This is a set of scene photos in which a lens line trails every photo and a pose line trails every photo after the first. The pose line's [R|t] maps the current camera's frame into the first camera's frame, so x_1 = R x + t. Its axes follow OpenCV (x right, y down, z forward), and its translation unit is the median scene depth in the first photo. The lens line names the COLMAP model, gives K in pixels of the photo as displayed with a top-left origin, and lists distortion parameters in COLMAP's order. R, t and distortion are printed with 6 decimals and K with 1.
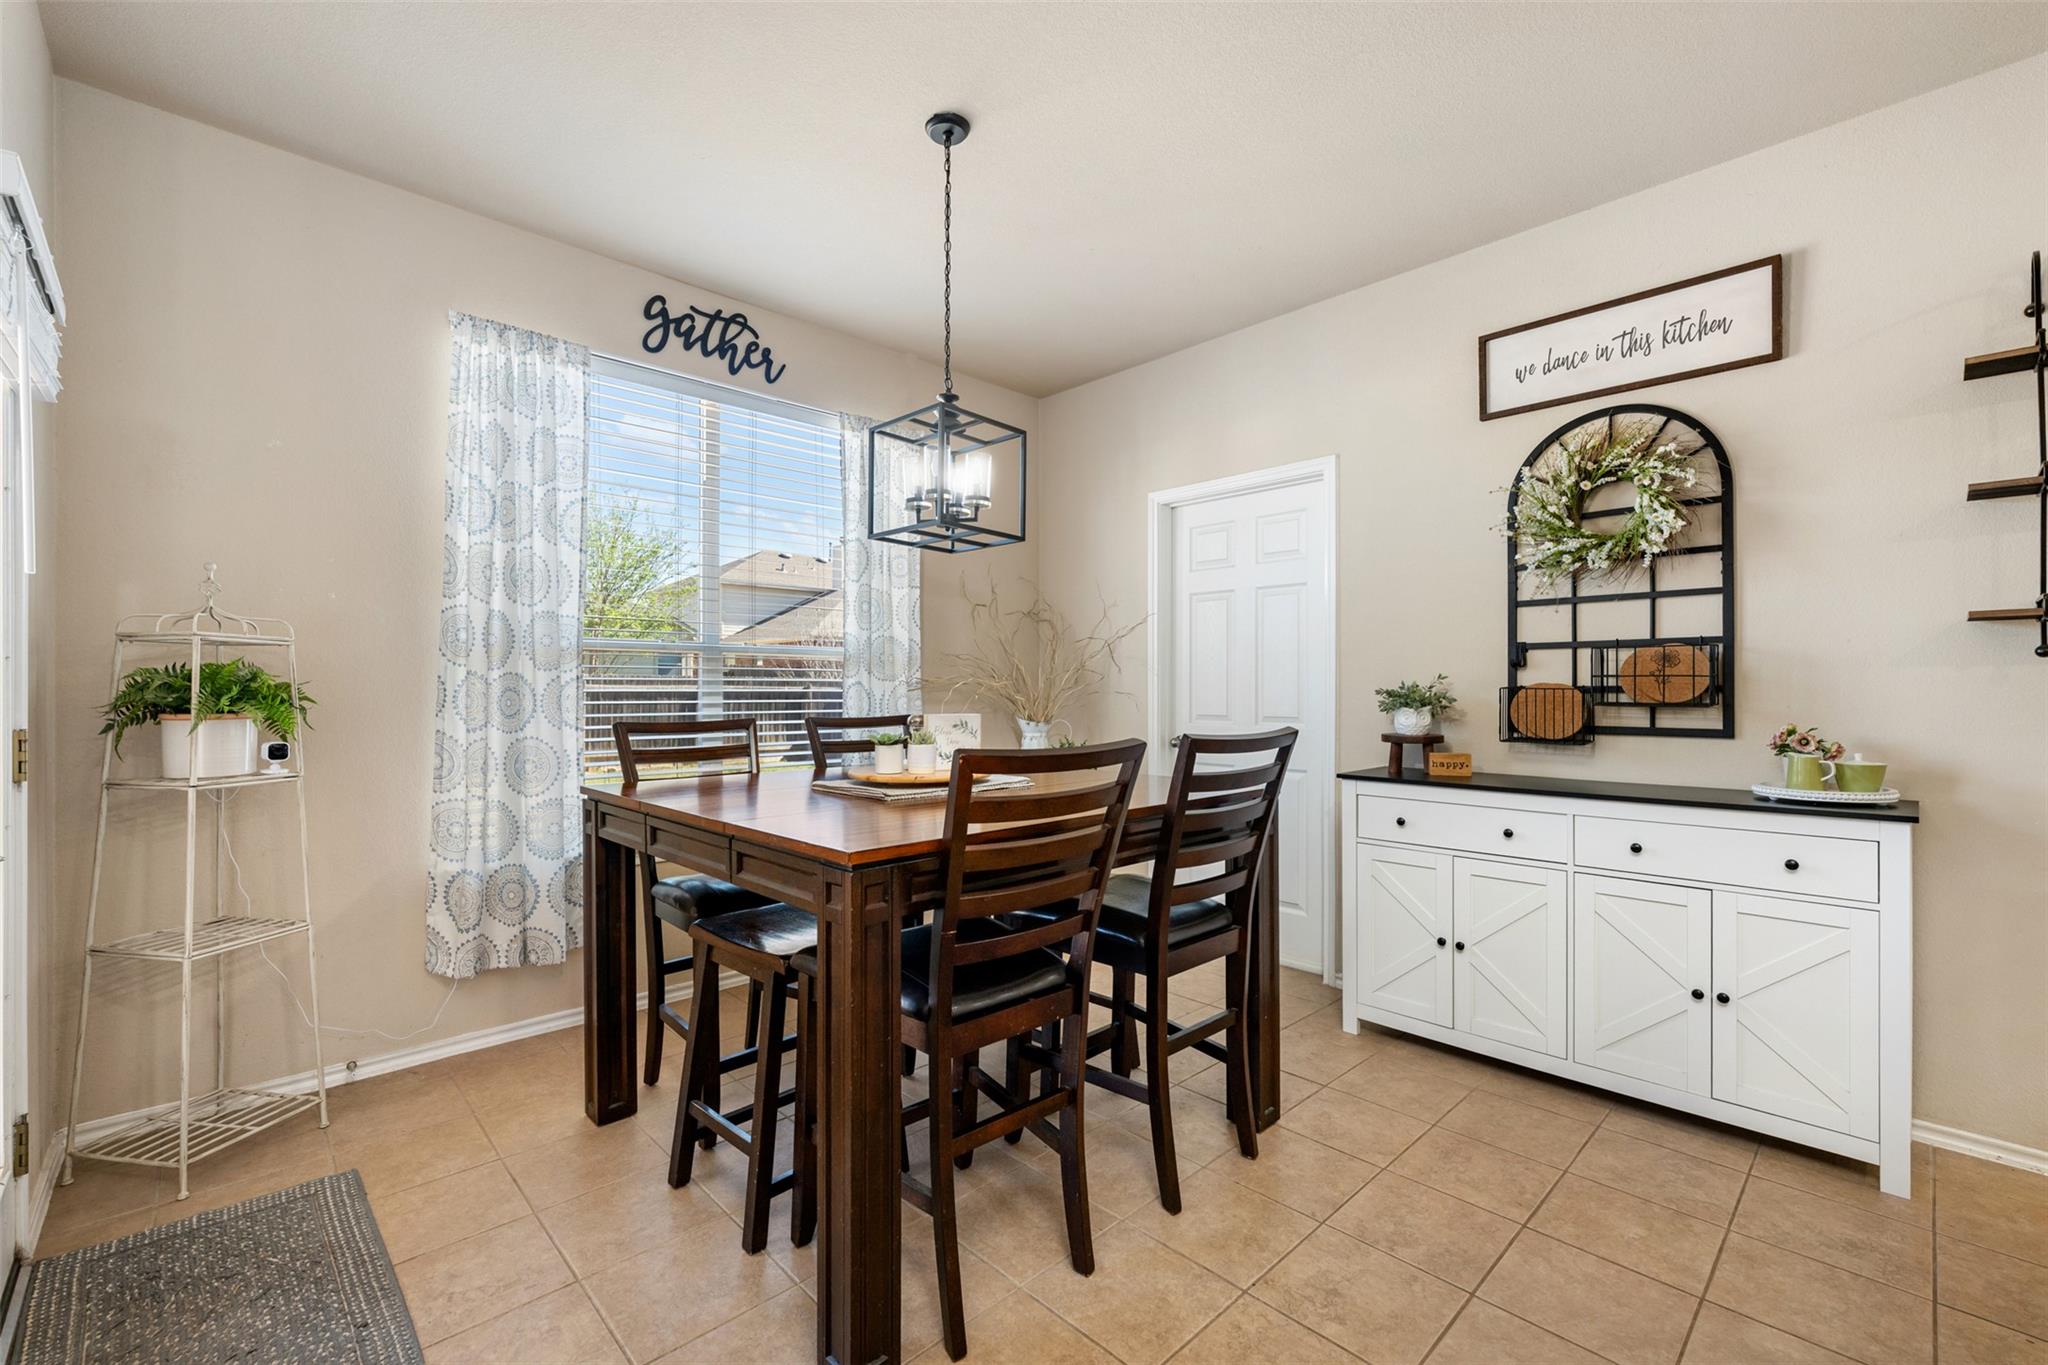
lens RADIAL K [[852.2, 0, 1005.3], [0, 852.2, 693.8], [0, 0, 1]] dist [0.003323, -0.000111]
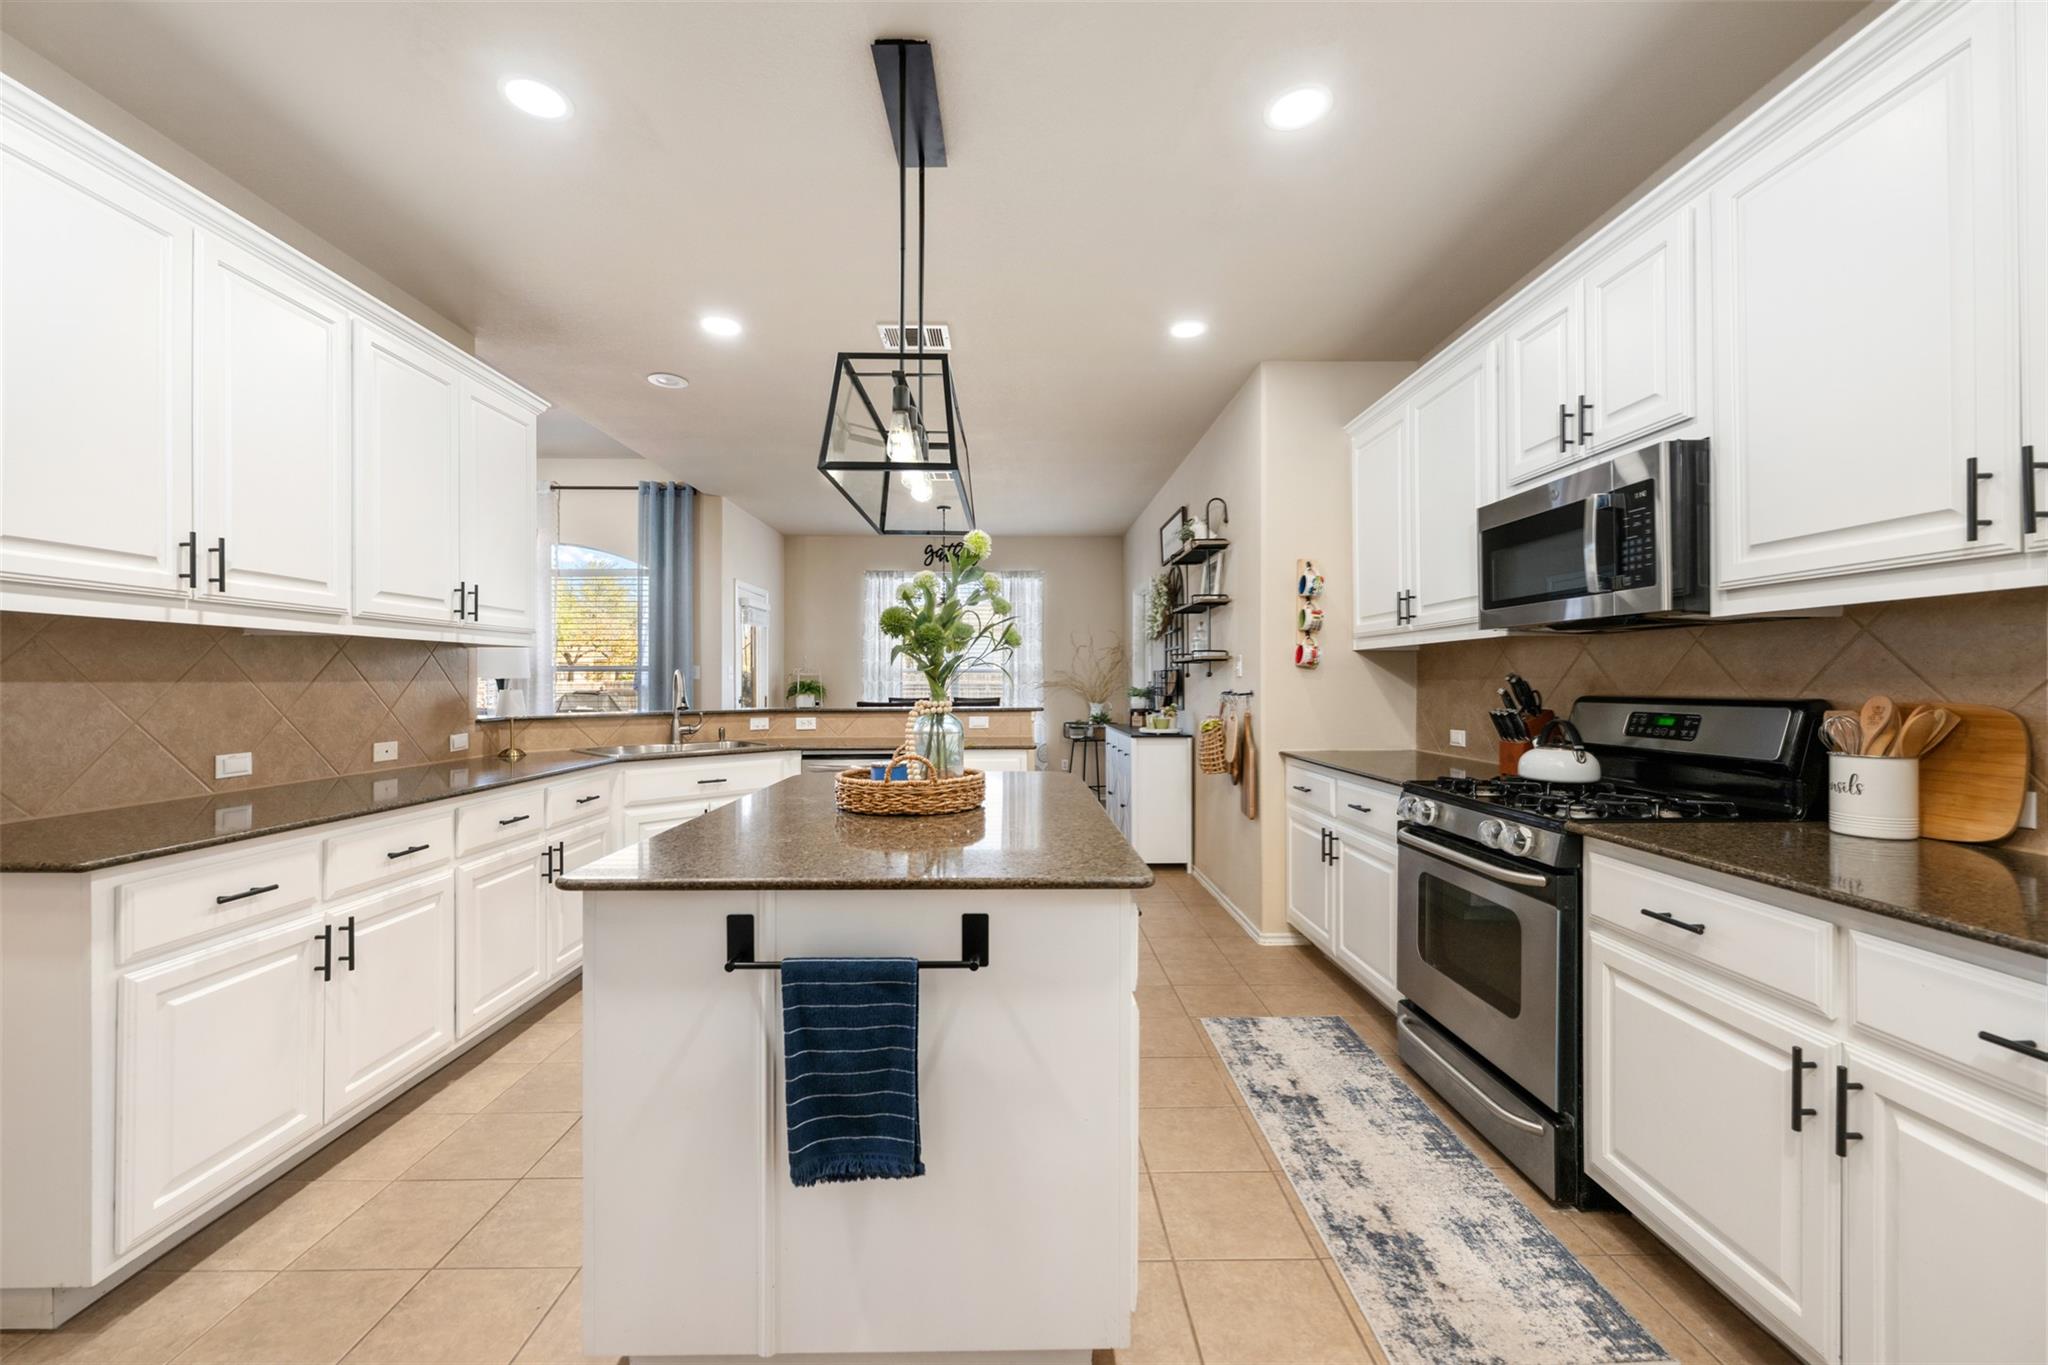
lens RADIAL K [[806.6, 0, 1016.8], [0, 806.6, 686.1], [0, 0, 1]] dist [-0.006311, 0.000374]
pose [[0.735062, 0.003117, -0.677993, 1.750608], [-0.004695, 0.999989, -0.000493, -0.010698], [0.677984, 0.003545, 0.735068, -0.811322]]
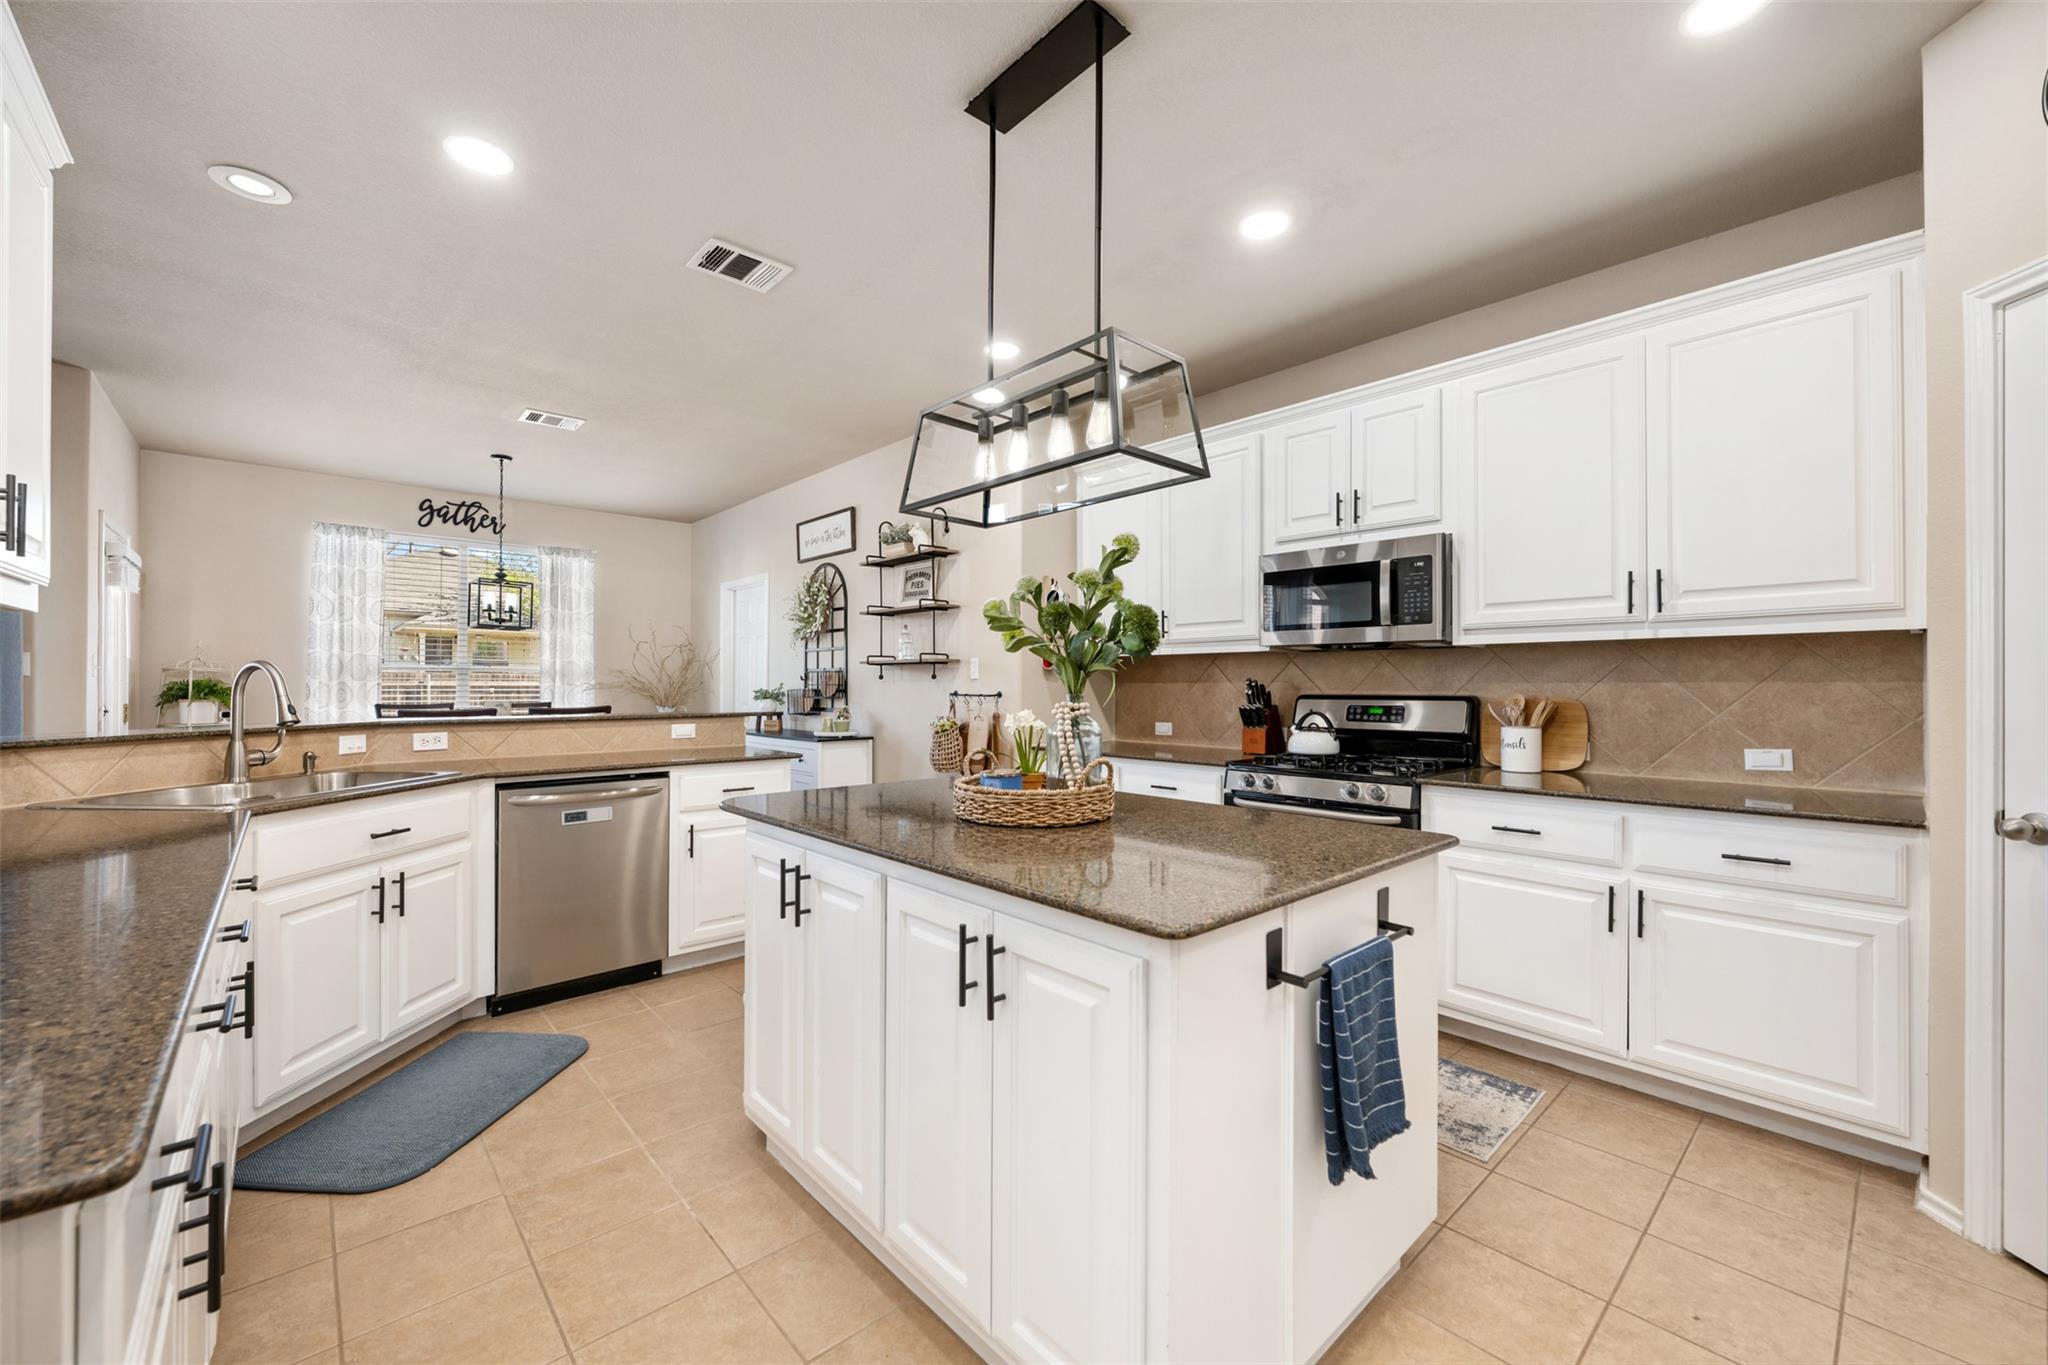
lens RADIAL K [[806.6, 0, 1020.3], [0, 806.6, 688.9], [0, 0, 1]] dist [-0.006311, 0.000374]
pose [[0.999697, 0.003183, -0.024399, 1.200236], [-0.003244, 0.999992, -0.002469, -0.007757], [0.024391, 0.002548, 0.999699, -1.012154]]
